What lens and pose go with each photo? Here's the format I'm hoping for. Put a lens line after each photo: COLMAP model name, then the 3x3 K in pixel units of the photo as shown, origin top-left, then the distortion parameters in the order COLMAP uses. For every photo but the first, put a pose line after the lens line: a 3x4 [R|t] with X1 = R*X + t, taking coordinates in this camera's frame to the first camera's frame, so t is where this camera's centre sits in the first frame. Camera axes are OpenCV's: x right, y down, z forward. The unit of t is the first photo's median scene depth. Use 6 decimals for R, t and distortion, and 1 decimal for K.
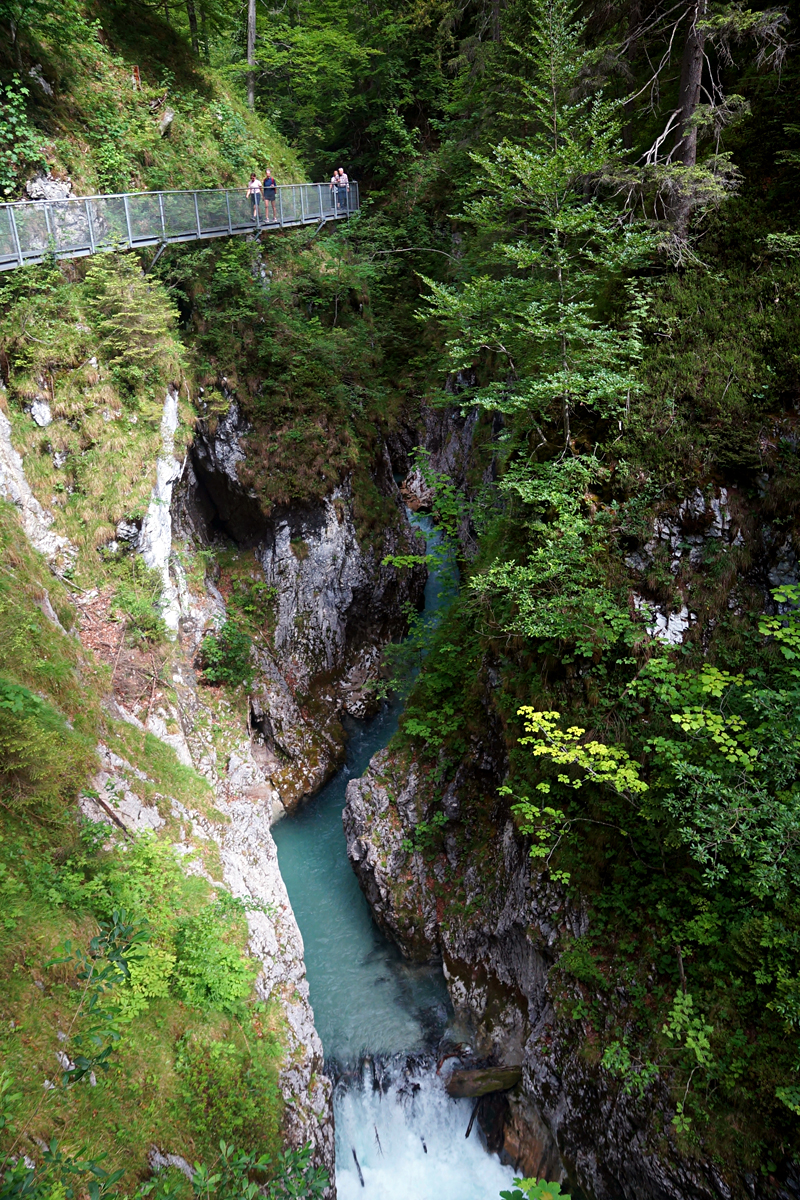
lens RADIAL K [[870.9, 0, 396.8], [0, 870.9, 605.1], [0, 0, 1]] dist [-0.105315, 0.017376]
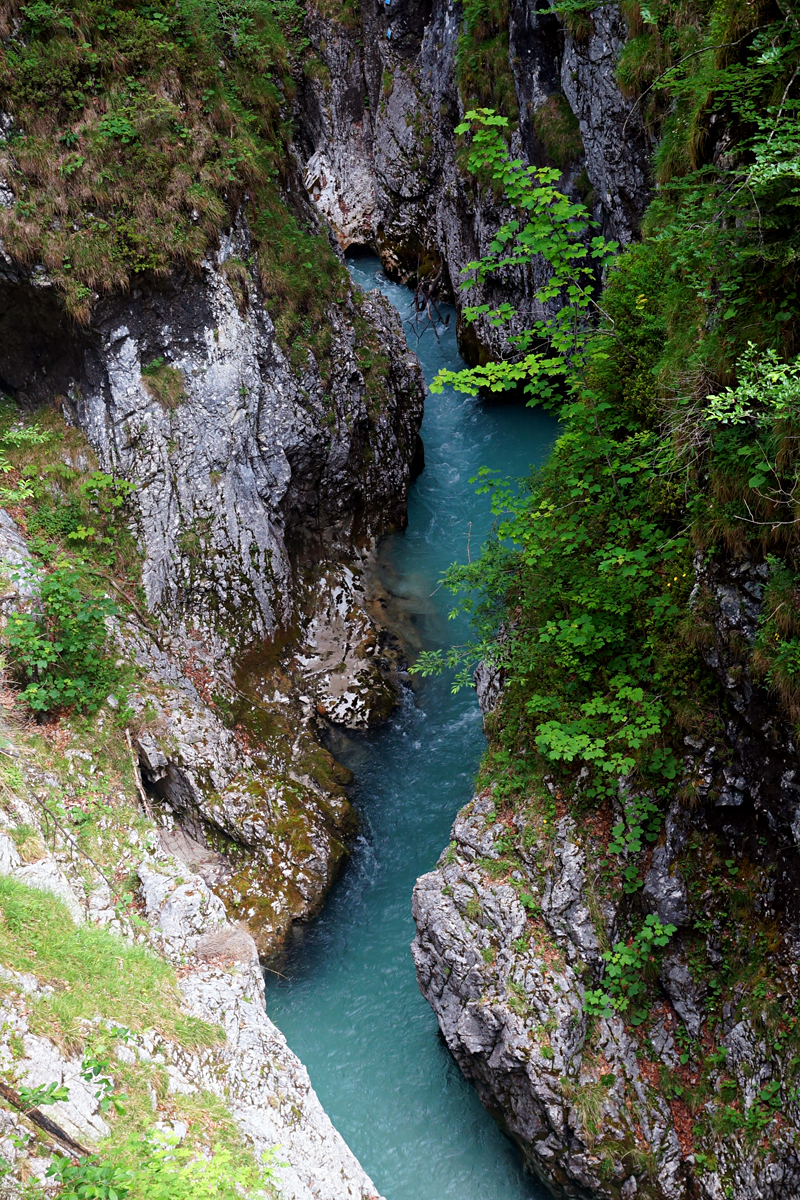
lens RADIAL K [[1794.2, 0, 401.8], [0, 1794.2, 593.3], [0, 0, 1]] dist [0.052466, 0.000000]
pose [[0.981751, -0.172185, 0.080734, -0.093926], [0.164692, 0.982066, 0.091781, -0.026284], [-0.095090, -0.076810, 0.992501, 0.067762]]
